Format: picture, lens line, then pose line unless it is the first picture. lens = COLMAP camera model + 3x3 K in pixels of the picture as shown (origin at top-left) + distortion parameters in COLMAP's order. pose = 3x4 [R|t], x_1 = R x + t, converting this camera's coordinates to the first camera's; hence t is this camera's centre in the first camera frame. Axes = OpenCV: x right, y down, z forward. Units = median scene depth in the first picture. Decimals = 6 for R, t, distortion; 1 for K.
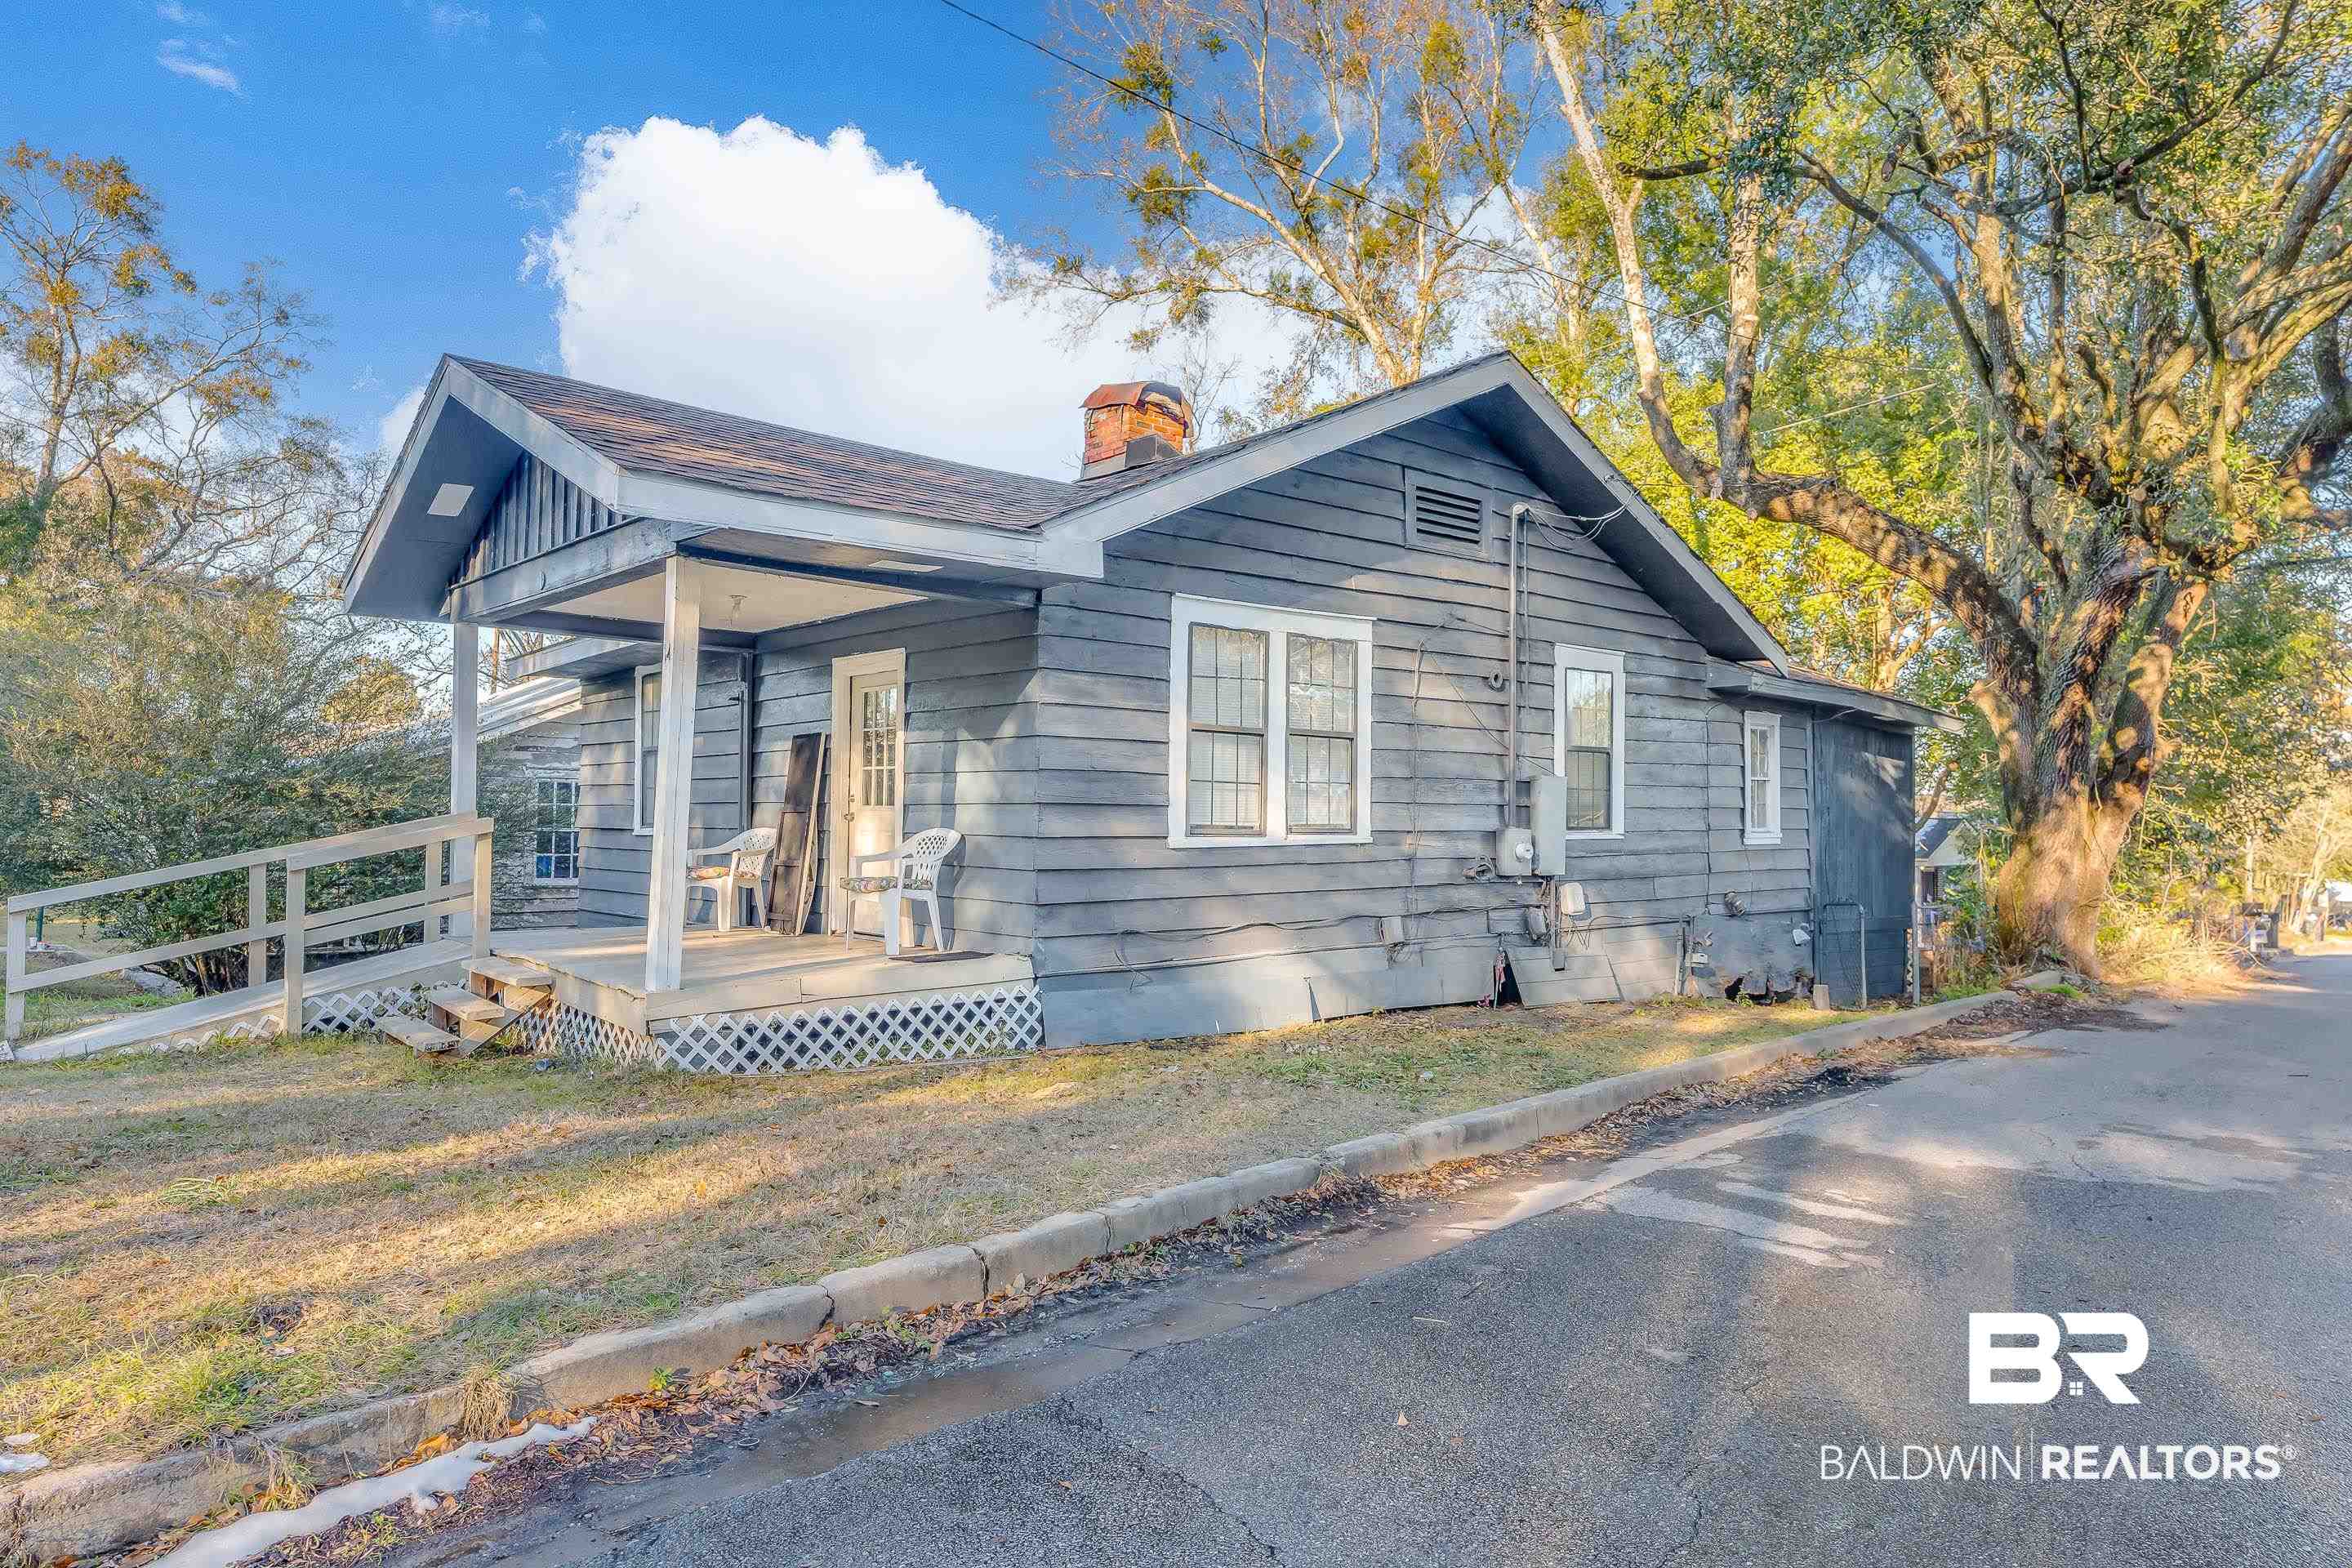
lens RADIAL K [[1411.6, 0, 1179.4], [0, 1411.6, 788.3], [0, 0, 1]] dist [-0.004771, -0.000732]
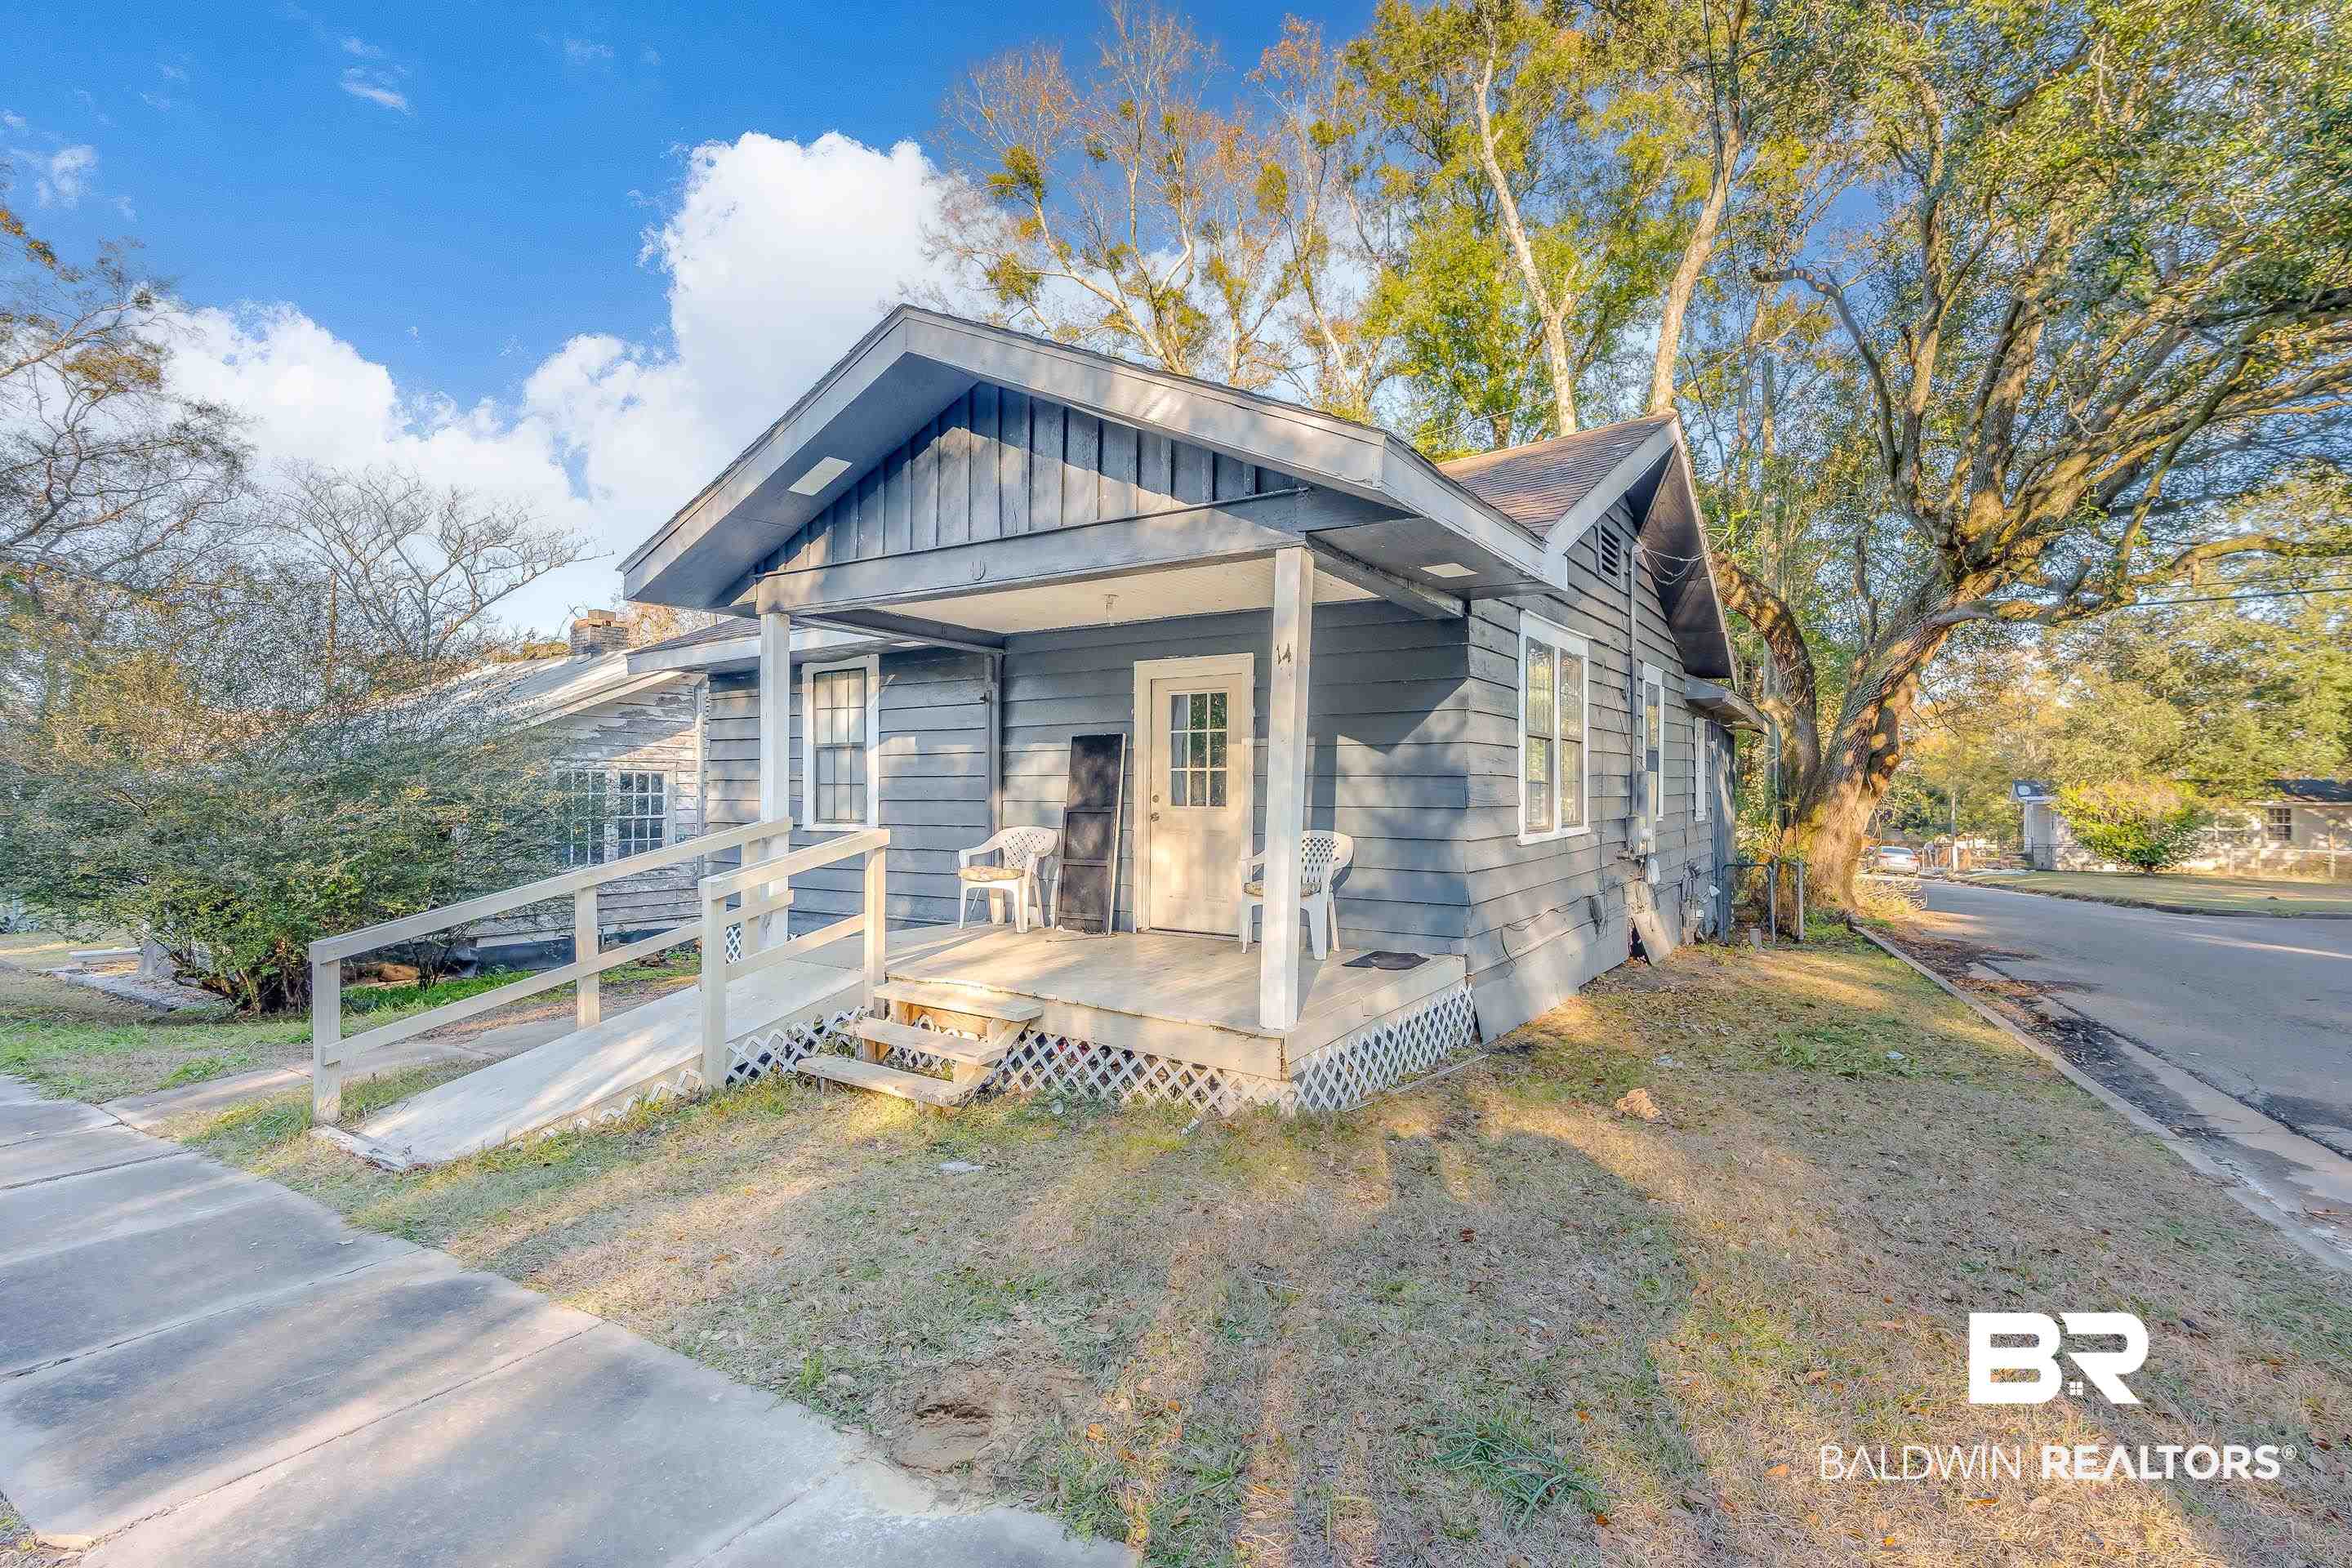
lens RADIAL K [[1087.9, 0, 1183.0], [0, 1087.9, 780.8], [0, 0, 1]] dist [-0.001358, -0.000111]
pose [[0.968187, -0.003525, 0.250202, -0.281129], [0.000424, 0.999922, 0.012447, -0.010804], [-0.250227, -0.011945, 0.968114, 0.159211]]
